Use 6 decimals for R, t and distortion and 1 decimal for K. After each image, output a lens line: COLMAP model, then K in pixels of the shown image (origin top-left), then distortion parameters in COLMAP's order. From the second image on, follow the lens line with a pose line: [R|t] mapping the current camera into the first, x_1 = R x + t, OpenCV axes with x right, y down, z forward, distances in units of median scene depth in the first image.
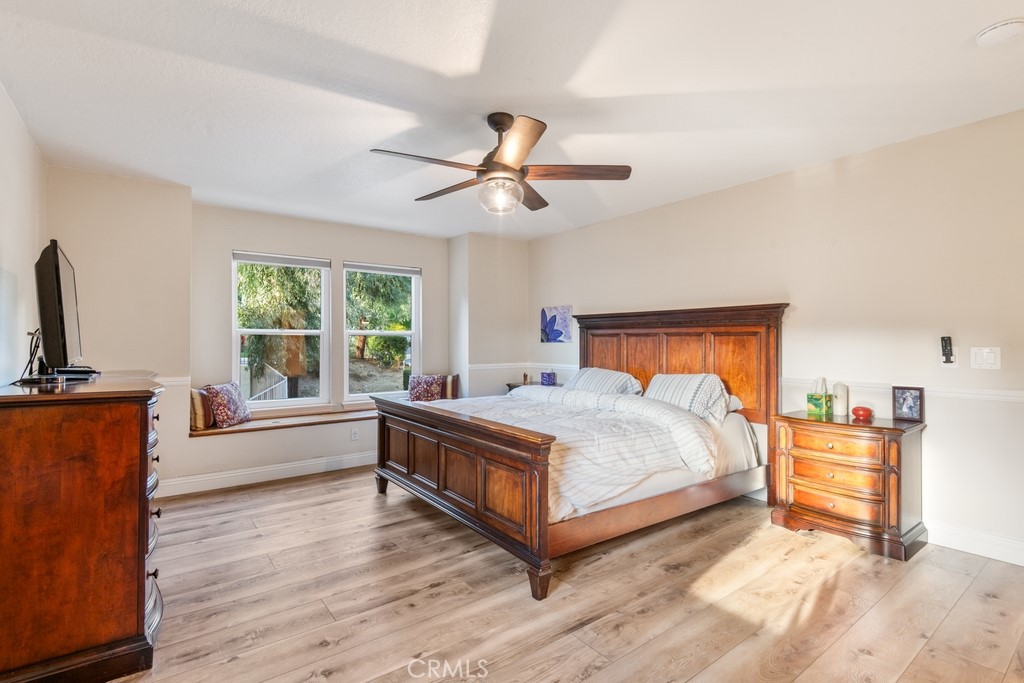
lens RADIAL K [[479.8, 0, 509.2], [0, 479.8, 340.5], [0, 0, 1]] dist [0.003119, -0.000823]
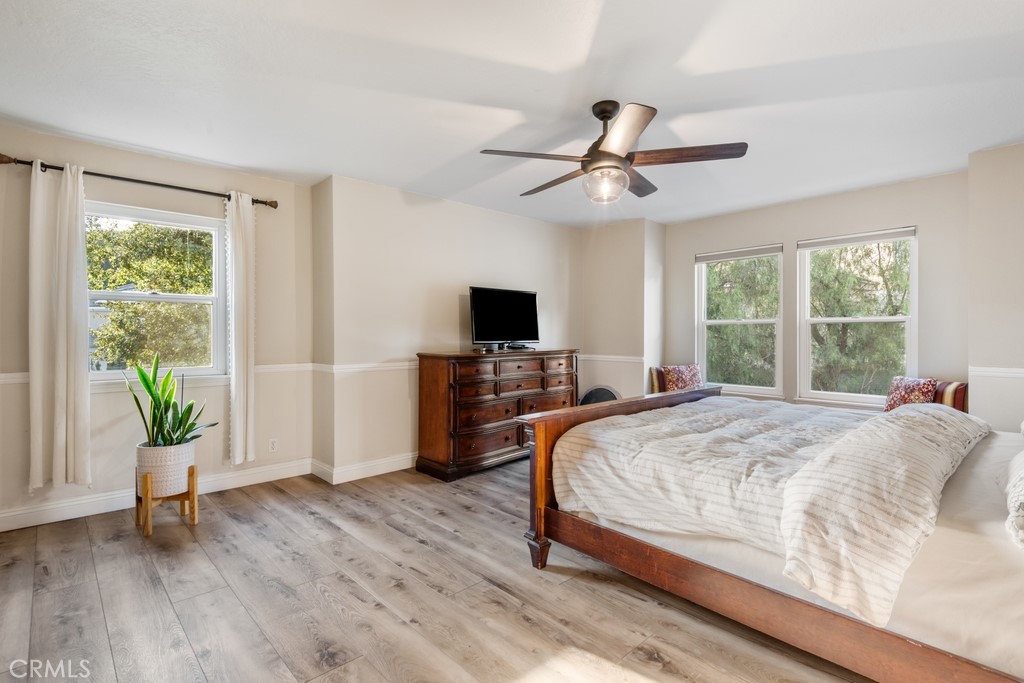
lens RADIAL K [[479.8, 0, 508.8], [0, 479.8, 337.5], [0, 0, 1]] dist [0.003119, -0.000823]
pose [[0.119500, 0.010805, -0.992775, 0.987294], [0.005954, 0.999915, 0.011599, 0.002854], [0.992816, -0.007297, 0.119426, 0.704490]]
